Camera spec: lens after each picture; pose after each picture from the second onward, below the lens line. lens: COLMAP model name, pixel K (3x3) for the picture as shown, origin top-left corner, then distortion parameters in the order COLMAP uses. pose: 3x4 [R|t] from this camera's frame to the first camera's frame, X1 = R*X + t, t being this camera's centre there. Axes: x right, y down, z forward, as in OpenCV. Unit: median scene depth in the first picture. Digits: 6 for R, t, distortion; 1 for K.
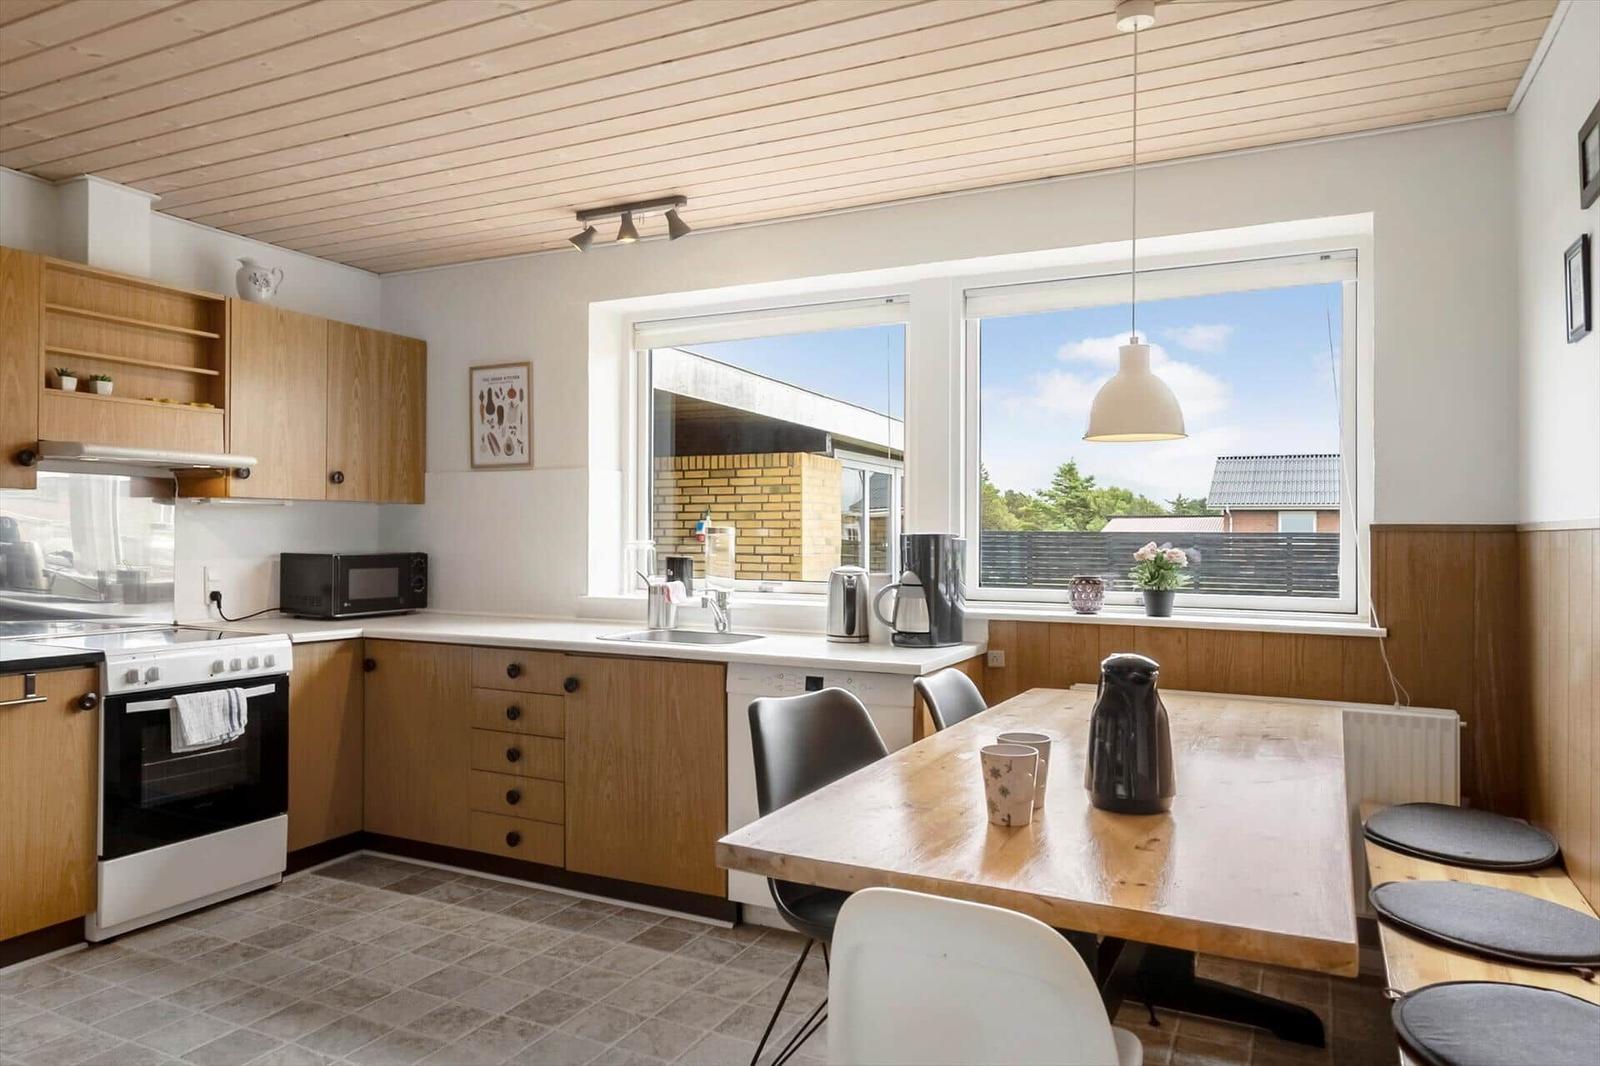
lens RADIAL K [[1049.2, 0, 800.0], [0, 1049.2, 533.0], [0, 0, 1]] dist [-0.004034, 0.003017]
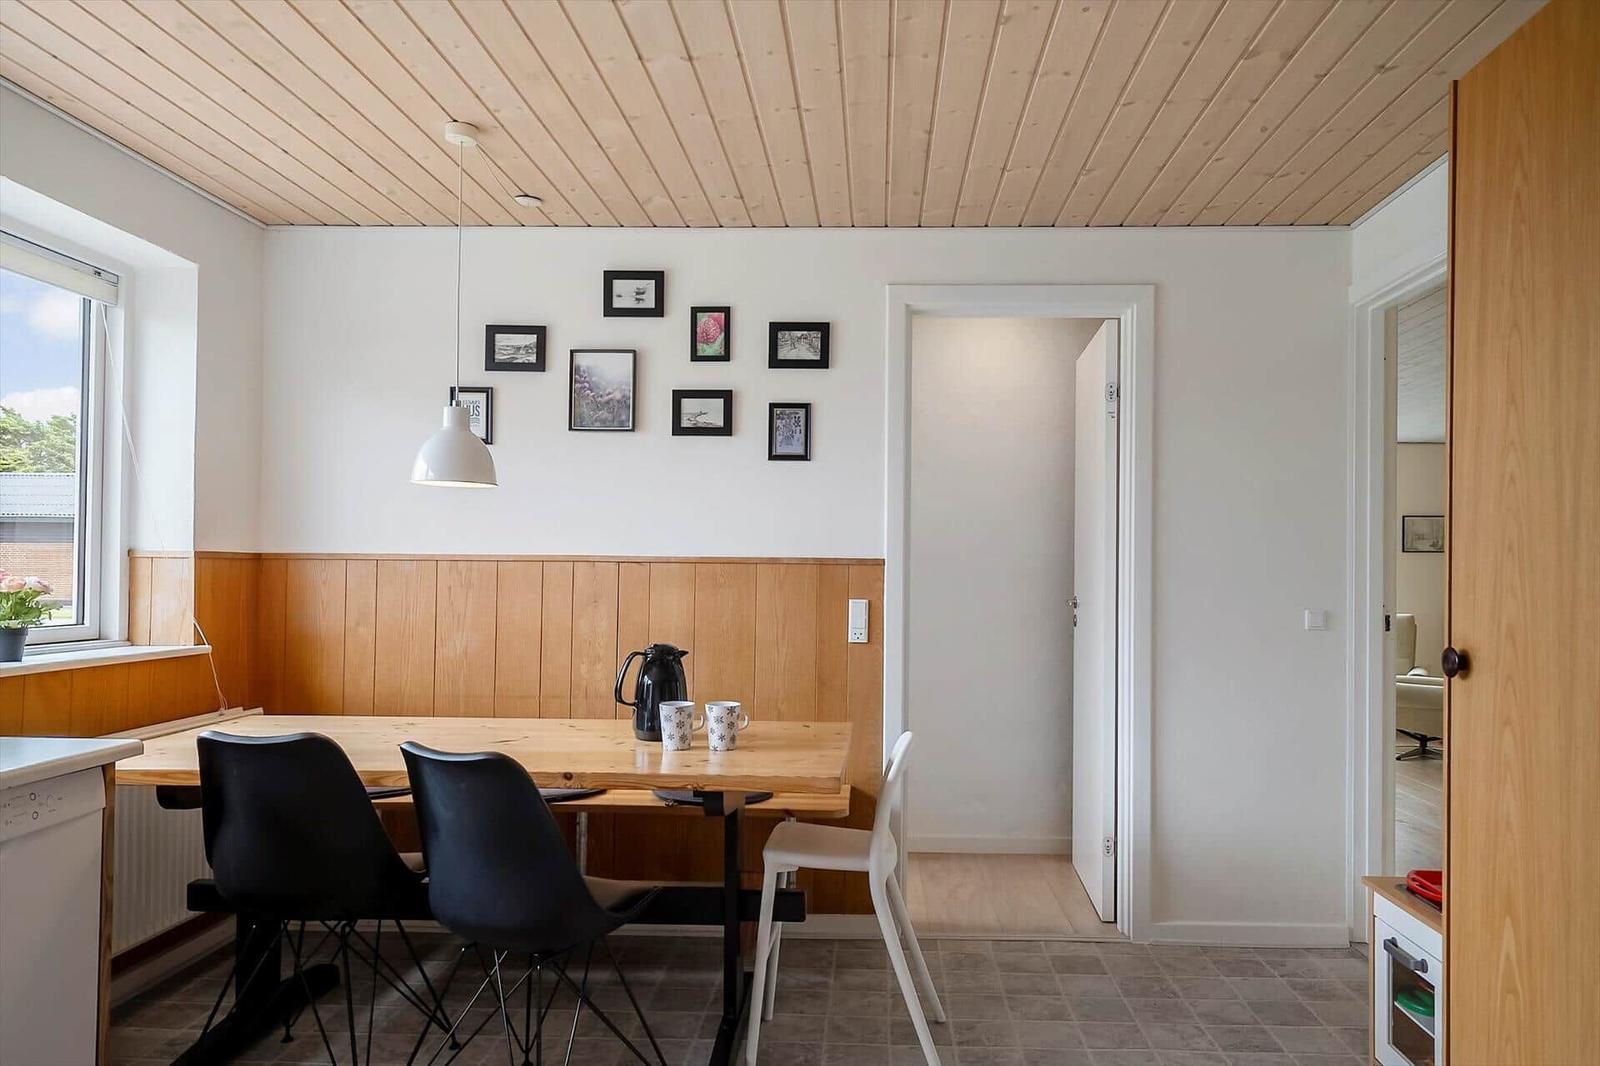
lens RADIAL K [[1049.2, 0, 800.0], [0, 1049.2, 533.0], [0, 0, 1]] dist [-0.004034, 0.003017]
pose [[-0.374832, 0.022654, 0.926816, -0.709593], [-0.017072, 0.999363, -0.031331, -0.003395], [-0.926936, -0.027567, -0.374206, 0.835234]]
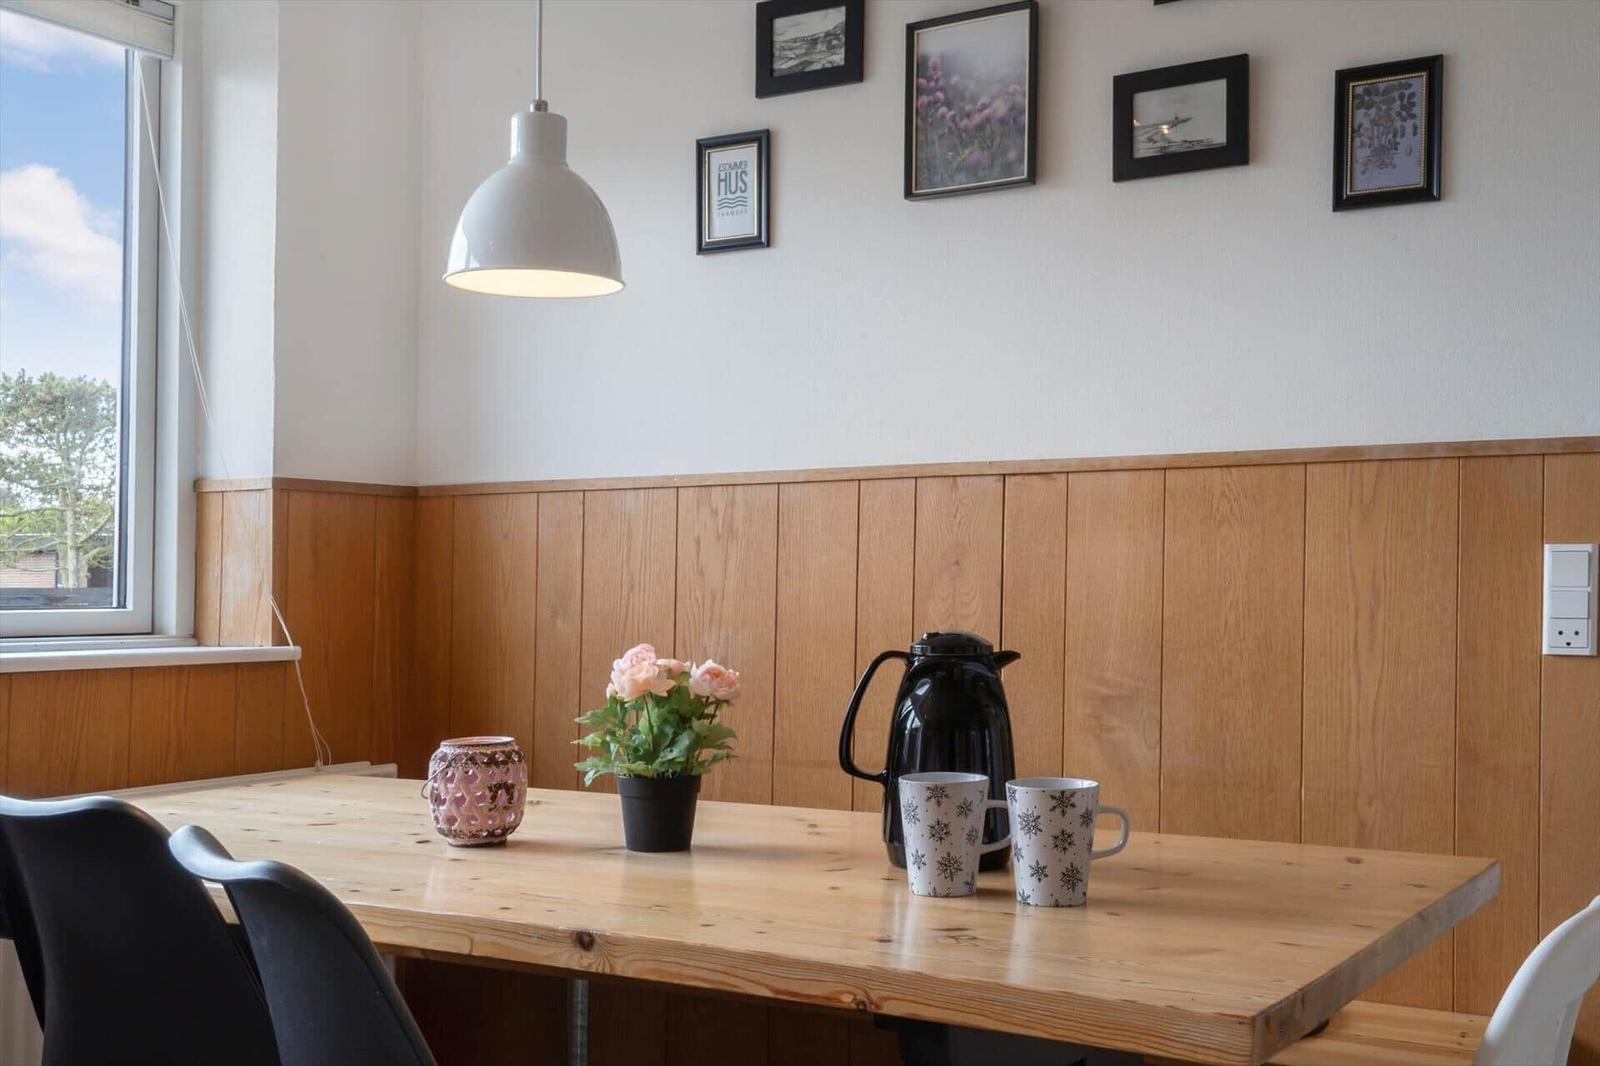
lens RADIAL K [[1766.1, 0, 799.7], [0, 1766.1, 557.6], [0, 0, 1]] dist [0.036770, -0.006548]
pose [[0.092322, 0.005018, 0.995717, -0.453580], [-0.007779, 0.999960, -0.004318, 0.041288], [-0.995699, -0.007347, 0.092357, 0.608839]]
